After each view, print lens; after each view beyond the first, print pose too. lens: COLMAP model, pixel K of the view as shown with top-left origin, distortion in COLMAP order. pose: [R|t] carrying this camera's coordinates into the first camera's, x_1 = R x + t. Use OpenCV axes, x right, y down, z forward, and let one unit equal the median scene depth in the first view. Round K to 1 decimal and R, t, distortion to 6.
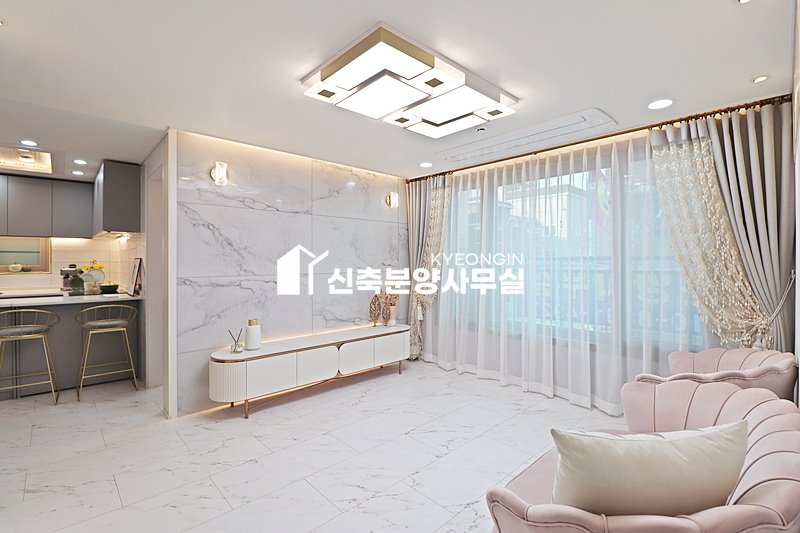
lens RADIAL K [[368.9, 0, 399.8], [0, 368.9, 263.0], [0, 0, 1]] dist [-0.009671, -0.002143]
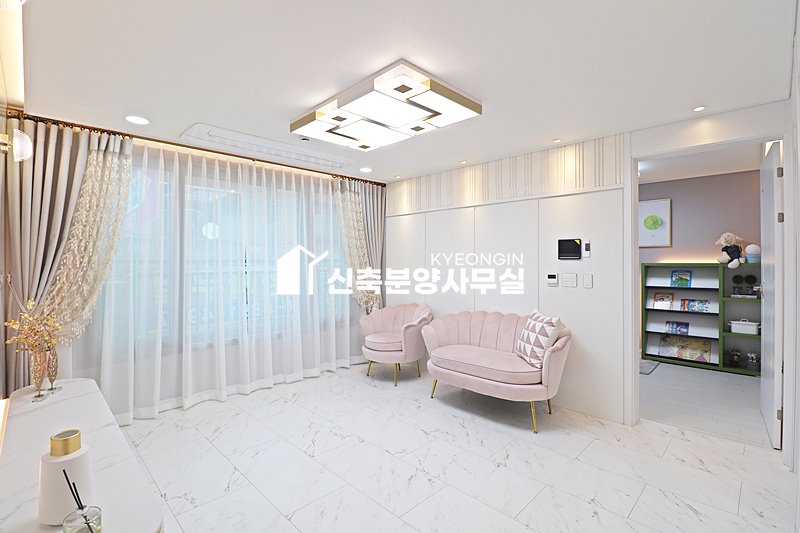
lens RADIAL K [[368.9, 0, 404.7], [0, 368.9, 262.1], [0, 0, 1]] dist [-0.009671, -0.002143]
pose [[-0.039648, -0.001942, 0.999212, -0.703845], [0.006000, 0.999980, 0.002182, -0.010356], [-0.999196, 0.006082, -0.039636, 0.637364]]
